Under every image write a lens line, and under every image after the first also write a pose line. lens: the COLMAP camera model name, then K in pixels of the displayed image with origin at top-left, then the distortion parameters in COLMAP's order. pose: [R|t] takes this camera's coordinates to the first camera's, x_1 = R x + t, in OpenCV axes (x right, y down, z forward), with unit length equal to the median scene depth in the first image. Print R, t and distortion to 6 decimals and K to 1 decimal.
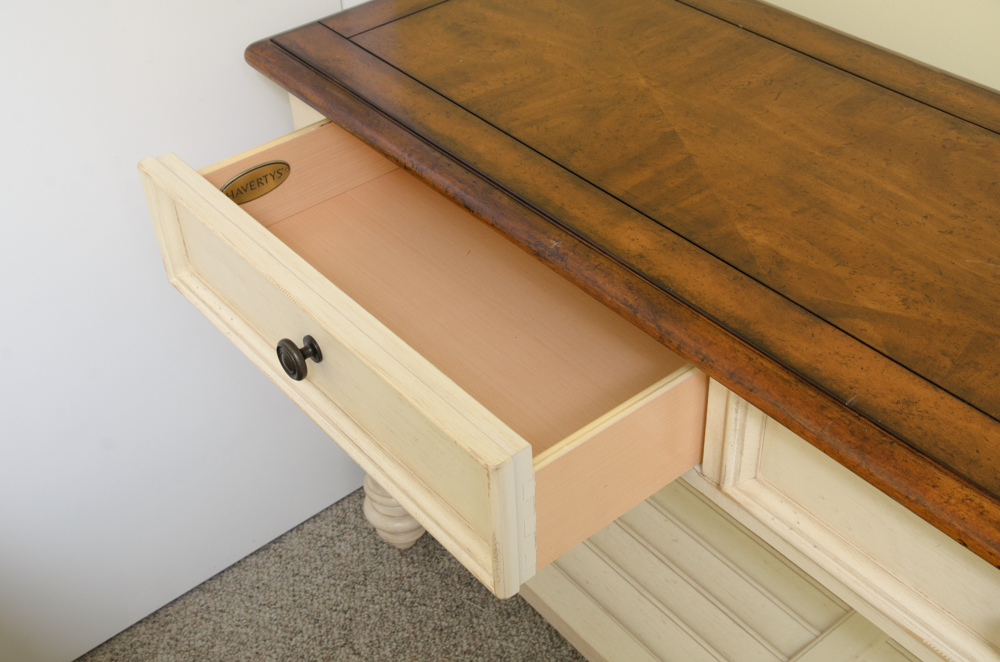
lens RADIAL K [[1215.6, 0, 484.0], [0, 1215.6, 335.6], [0, 0, 1]] dist [-0.011253, 0.220115]
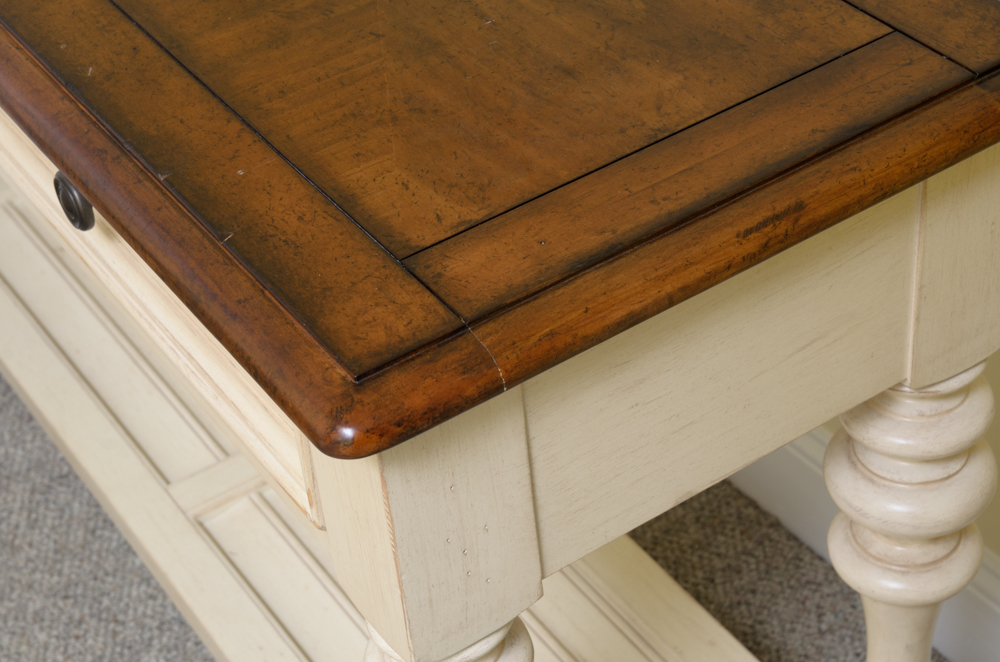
lens RADIAL K [[1980.7, 0, 497.5], [0, 1980.7, 333.0], [0, 0, 1]] dist [0.090716, 0.644796]
pose [[0.995985, 0.026362, -0.085546, 0.673967], [-0.025854, 0.999641, 0.007043, 0.255366], [0.085701, -0.004803, 0.996309, -0.366118]]
